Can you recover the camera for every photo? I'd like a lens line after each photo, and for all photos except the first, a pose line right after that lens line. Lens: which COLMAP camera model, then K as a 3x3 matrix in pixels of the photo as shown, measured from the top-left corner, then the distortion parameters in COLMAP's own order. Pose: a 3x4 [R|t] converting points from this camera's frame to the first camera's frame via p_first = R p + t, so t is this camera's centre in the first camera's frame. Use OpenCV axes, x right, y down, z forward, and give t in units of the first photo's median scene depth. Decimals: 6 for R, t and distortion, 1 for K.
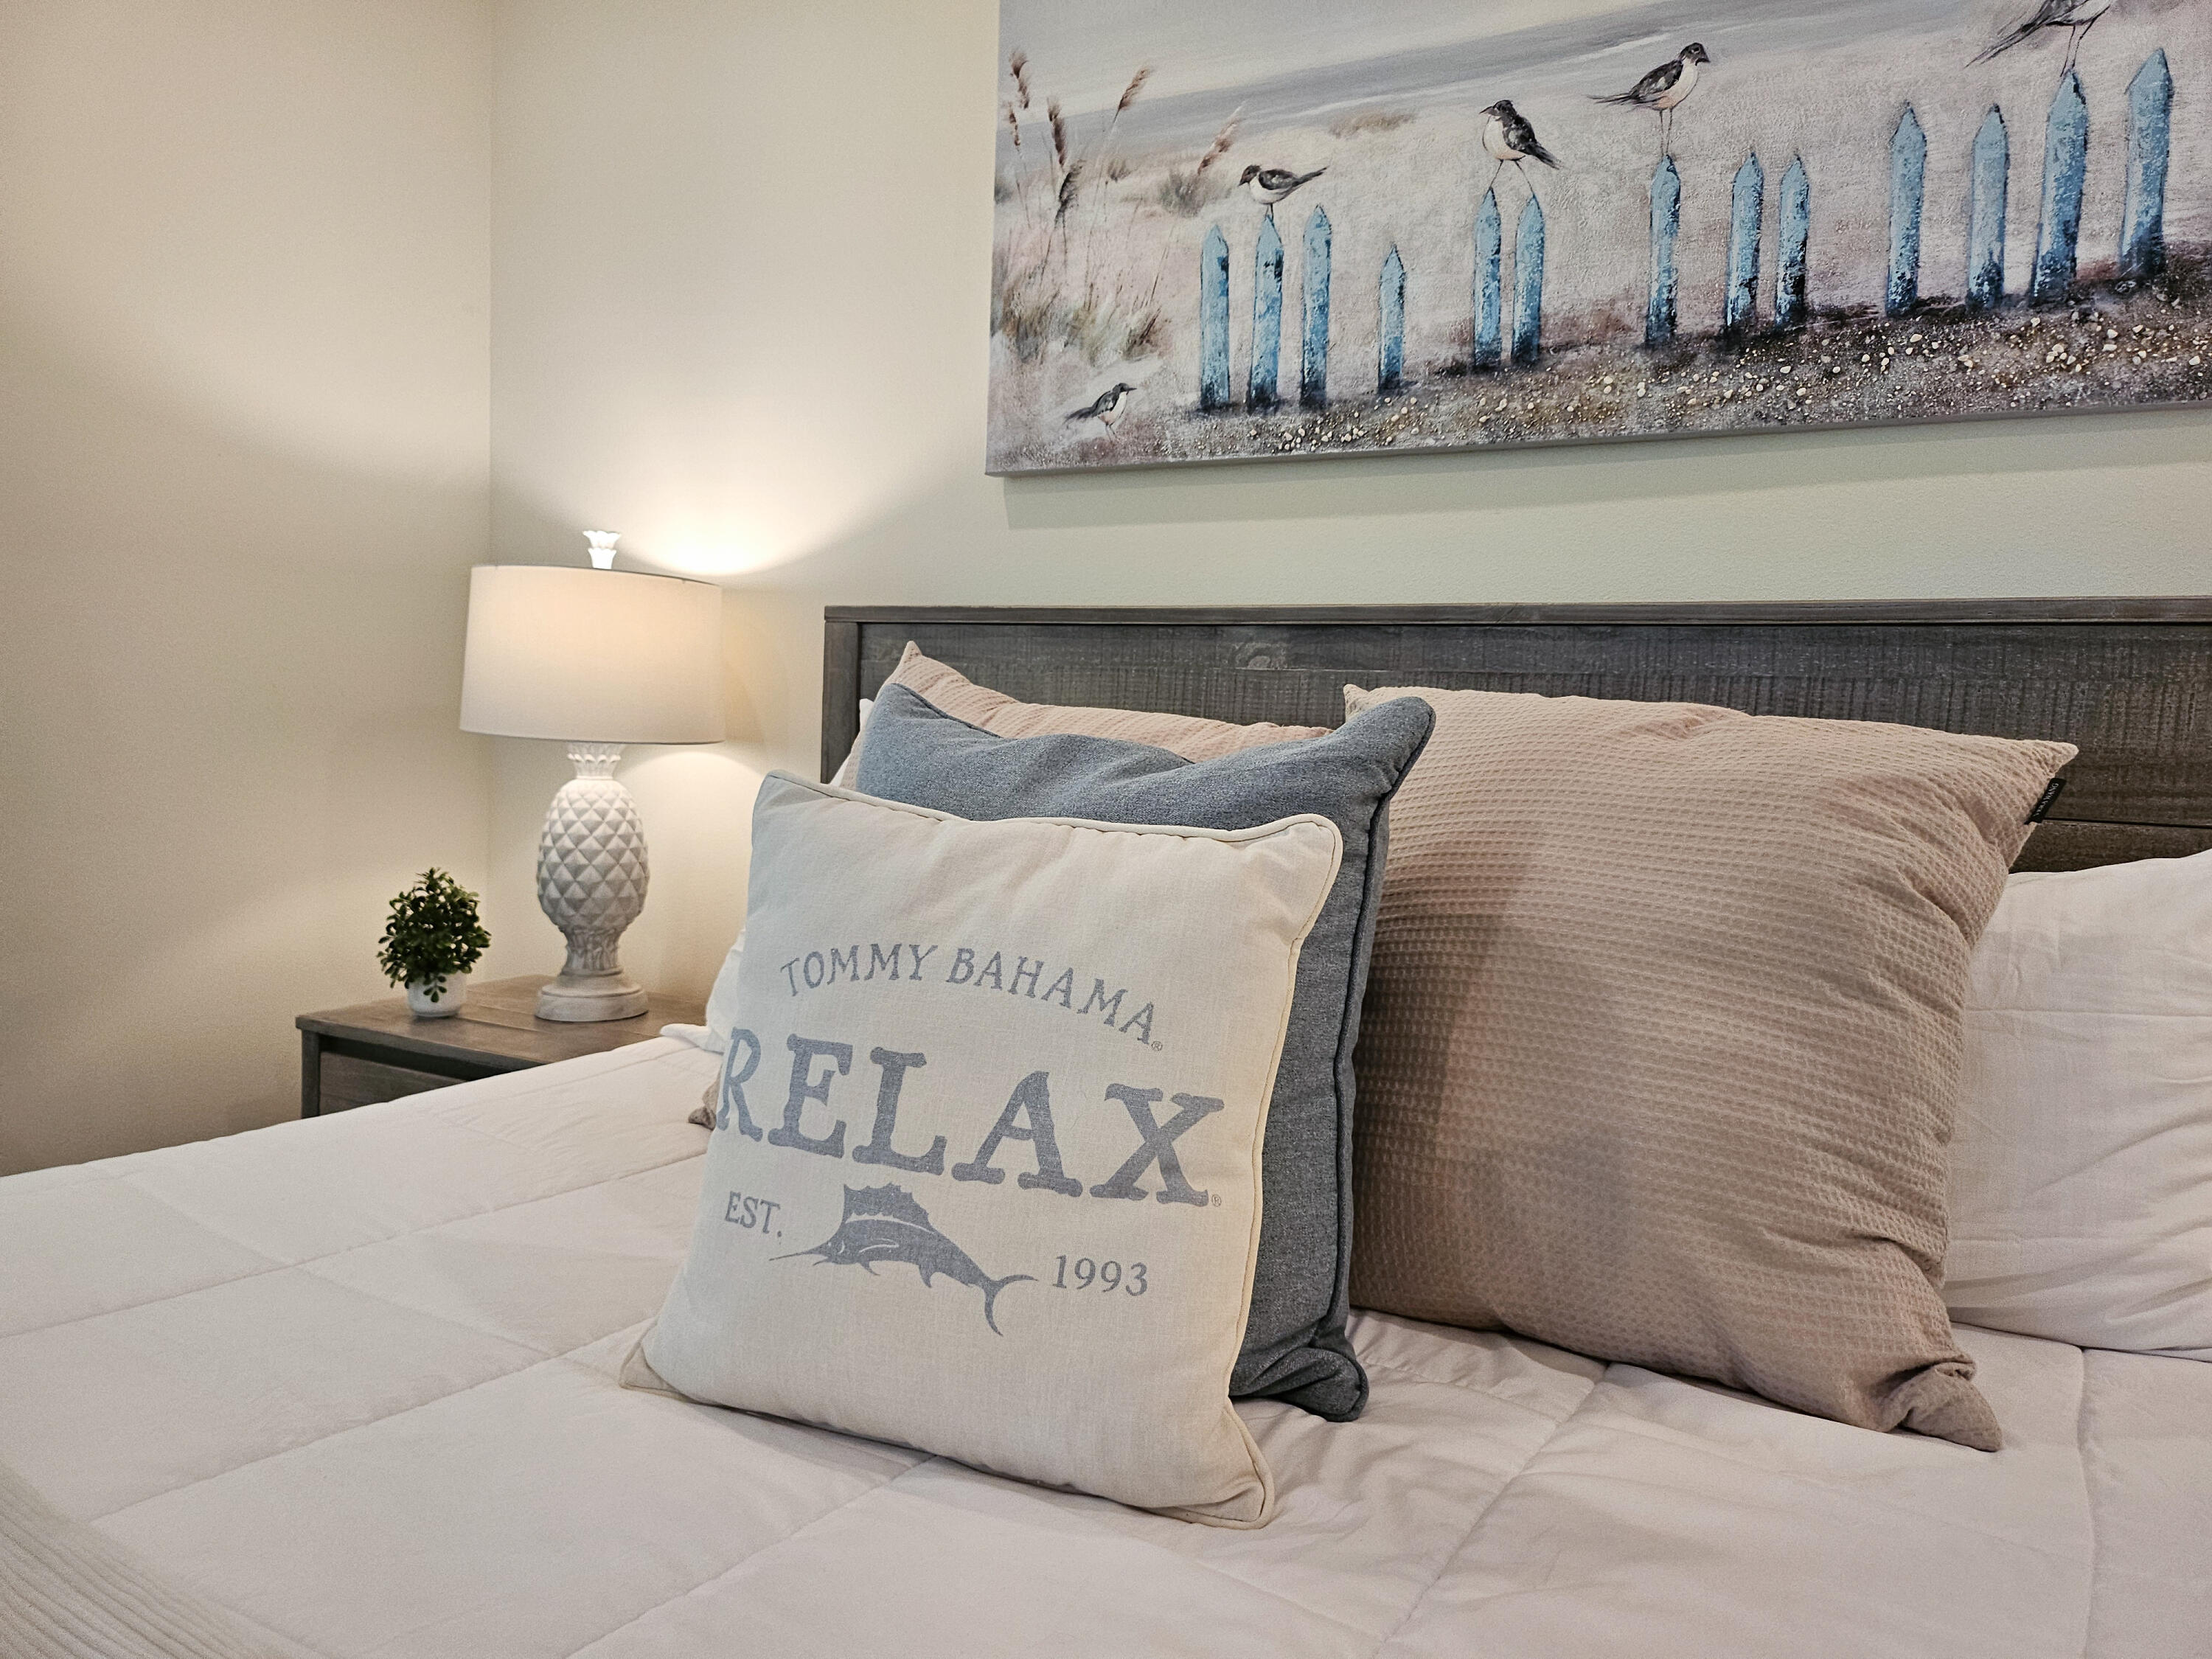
lens RADIAL K [[1610.4, 0, 1106.0], [0, 1610.4, 829.5], [0, 0, 1]] dist [0.053875, -0.070288]
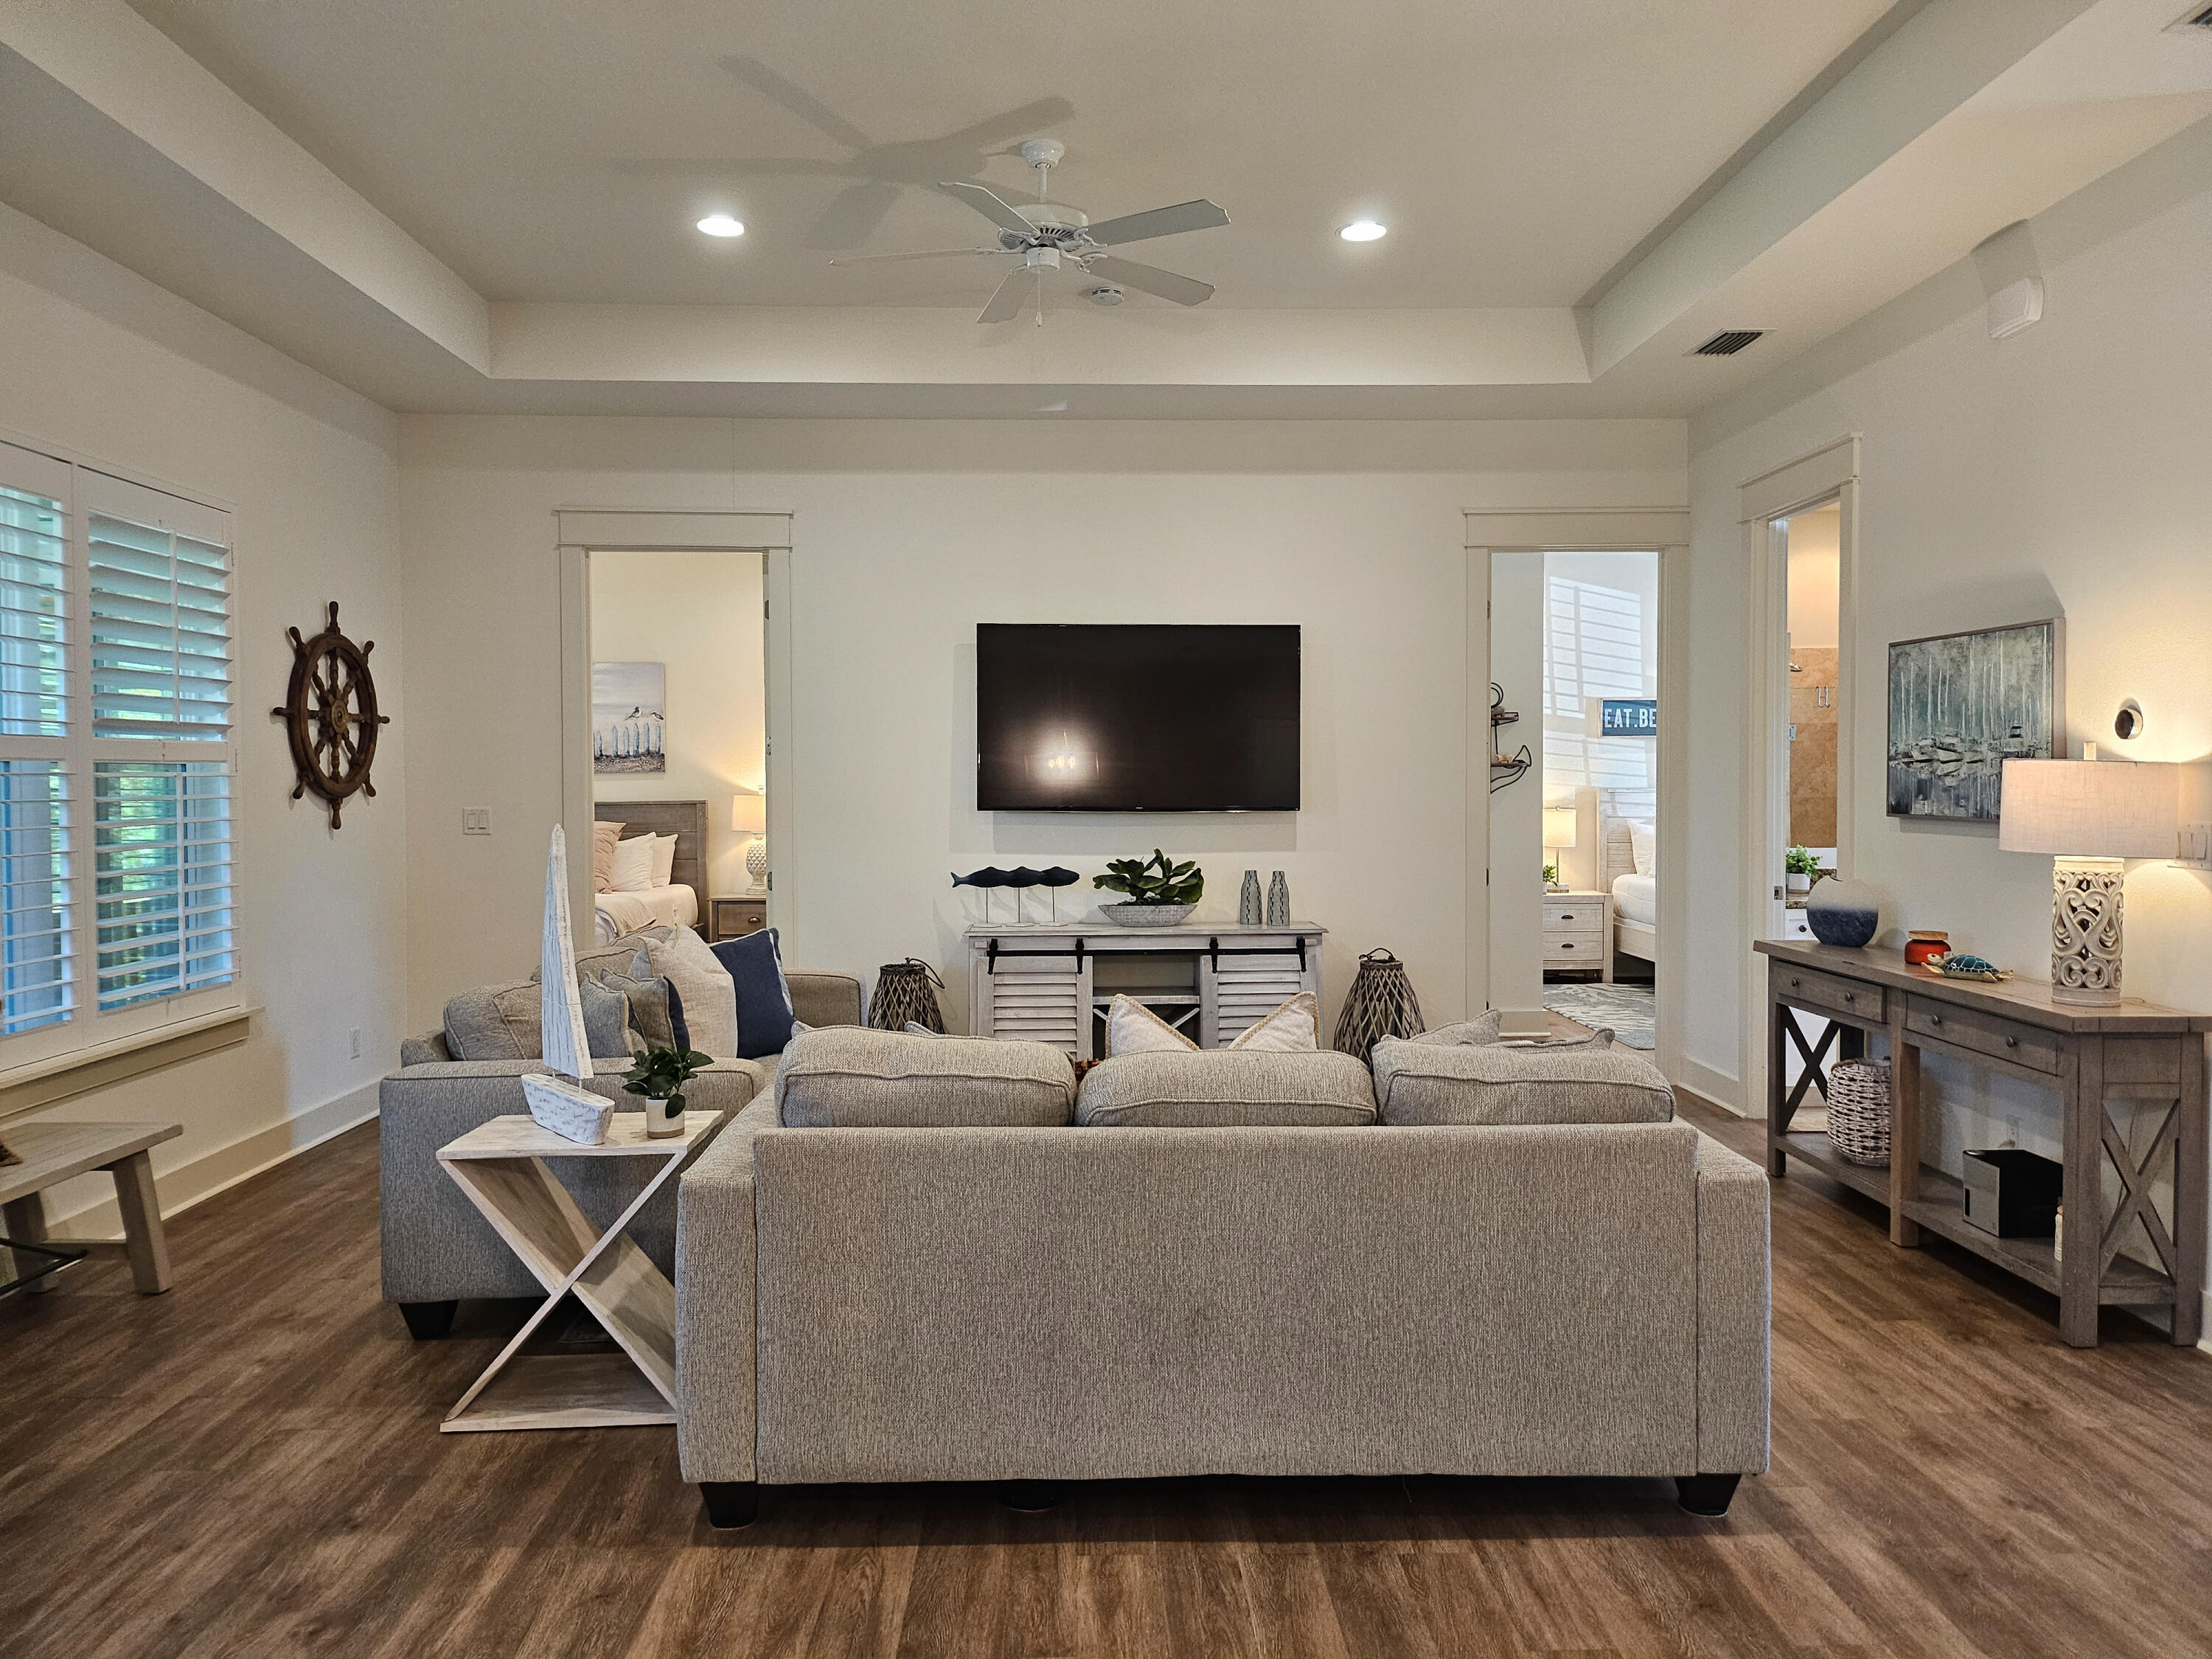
lens RADIAL K [[1554.0, 0, 1106.0], [0, 1554.0, 829.5], [0, 0, 1]] dist [0.065346, -0.059032]
pose [[0.830444, -0.049983, 0.554855, -1.169627], [0.067107, 0.997690, -0.010564, 0.148650], [-0.553045, 0.046007, 0.831880, -4.505020]]
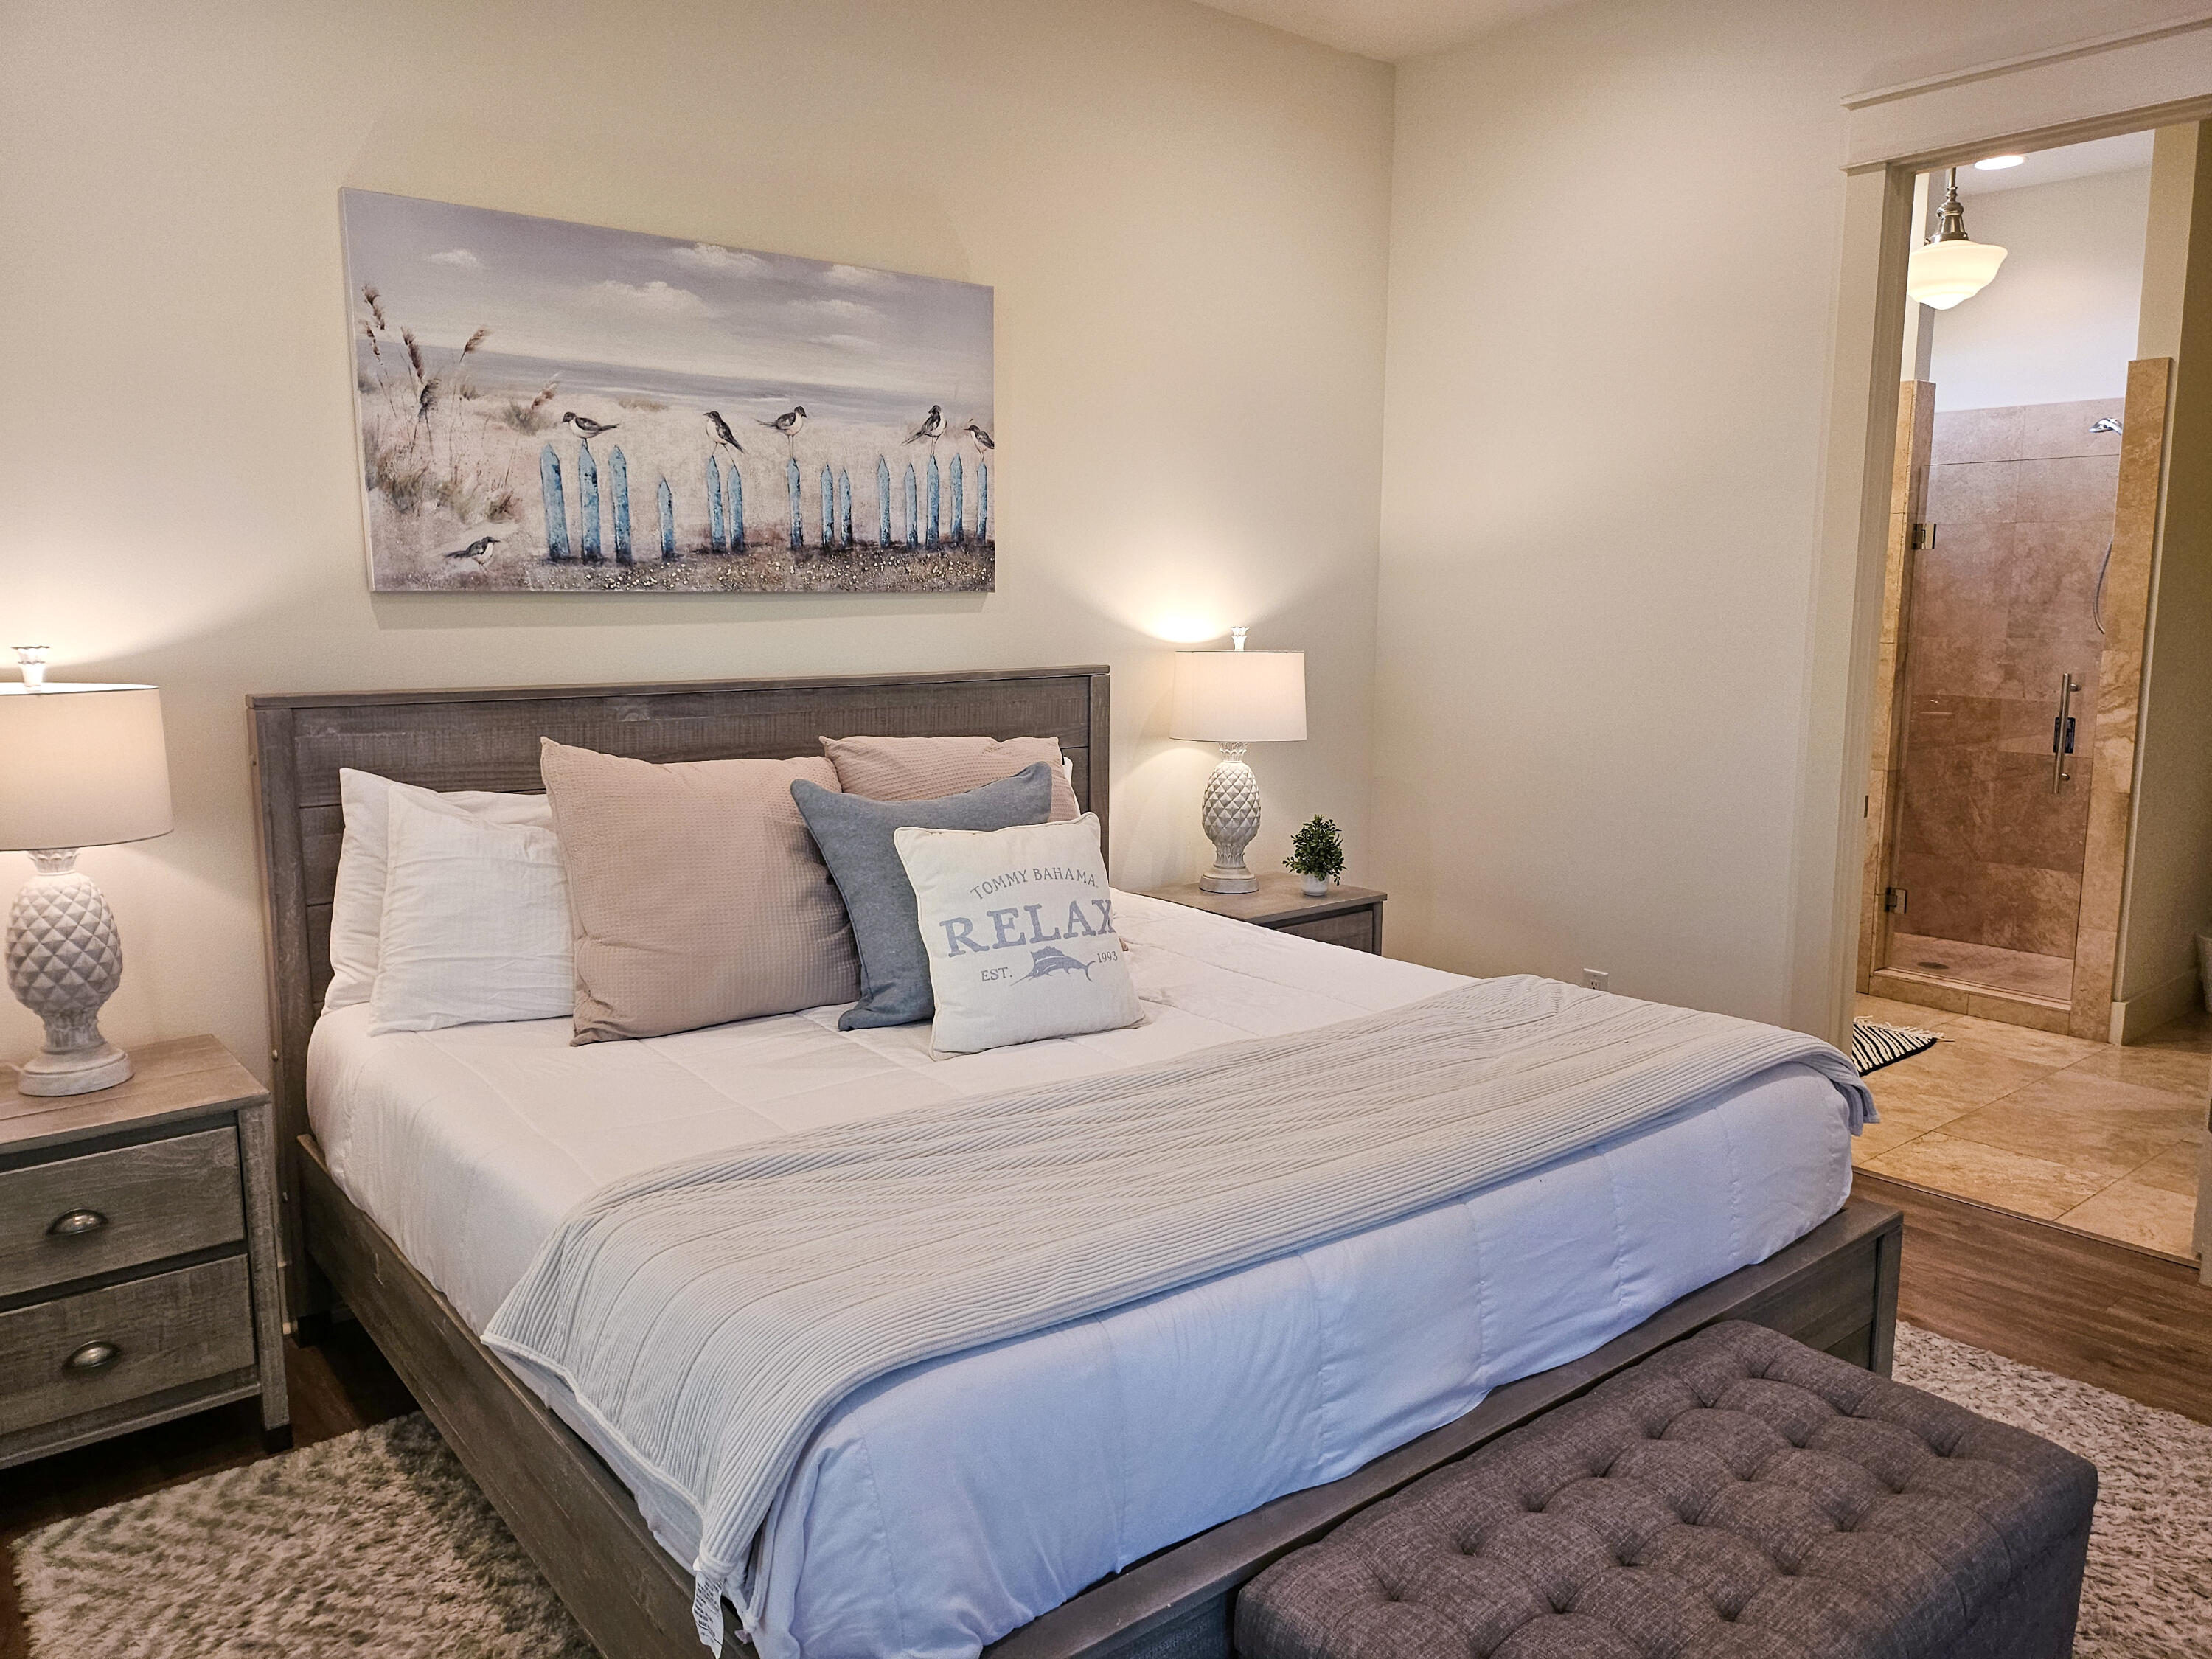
lens RADIAL K [[1548.3, 0, 1118.8], [0, 1548.3, 819.6], [0, 0, 1]] dist [0.046469, -0.065387]
pose [[0.301119, -0.169902, 0.938329, -1.318345], [0.084307, 0.984890, 0.151278, -0.203713], [-0.949853, 0.033555, 0.310893, 0.007513]]
